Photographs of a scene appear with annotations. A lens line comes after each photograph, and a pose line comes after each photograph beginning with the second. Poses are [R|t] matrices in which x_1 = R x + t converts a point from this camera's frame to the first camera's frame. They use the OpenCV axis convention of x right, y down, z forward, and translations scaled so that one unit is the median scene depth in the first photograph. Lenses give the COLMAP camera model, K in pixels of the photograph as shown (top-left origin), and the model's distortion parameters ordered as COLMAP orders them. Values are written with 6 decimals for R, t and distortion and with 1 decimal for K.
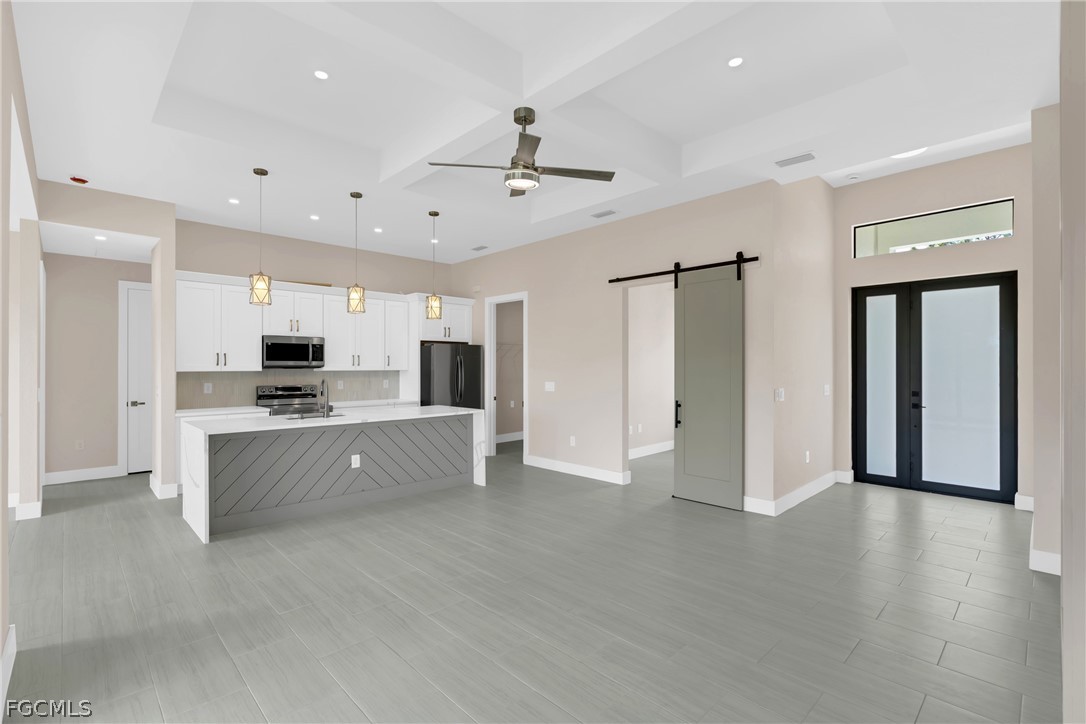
lens RADIAL K [[490.7, 0, 534.6], [0, 490.7, 369.4], [0, 0, 1]] dist [-0.009343, 0.001961]
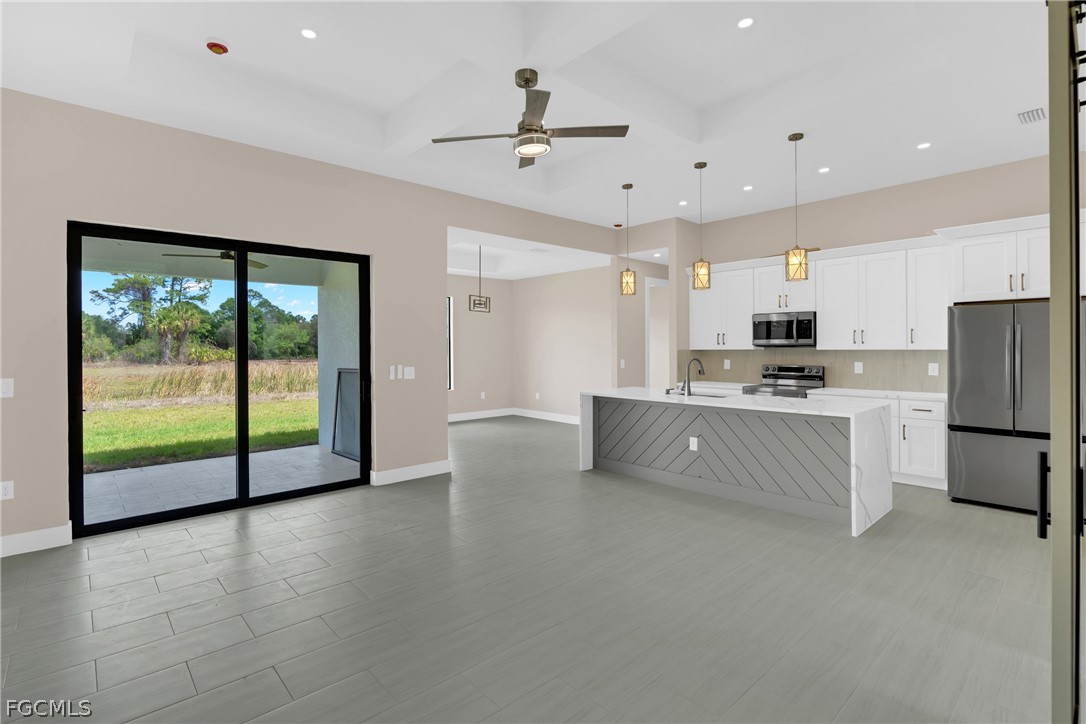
lens RADIAL K [[518.3, 0, 538.5], [0, 518.3, 351.2], [0, 0, 1]] dist [-0.020757, 0.003817]
pose [[-0.018714, 0.008555, -0.999788, 0.524367], [0.000583, 0.999963, 0.008546, -0.002954], [0.999825, -0.000423, -0.018718, 0.567768]]
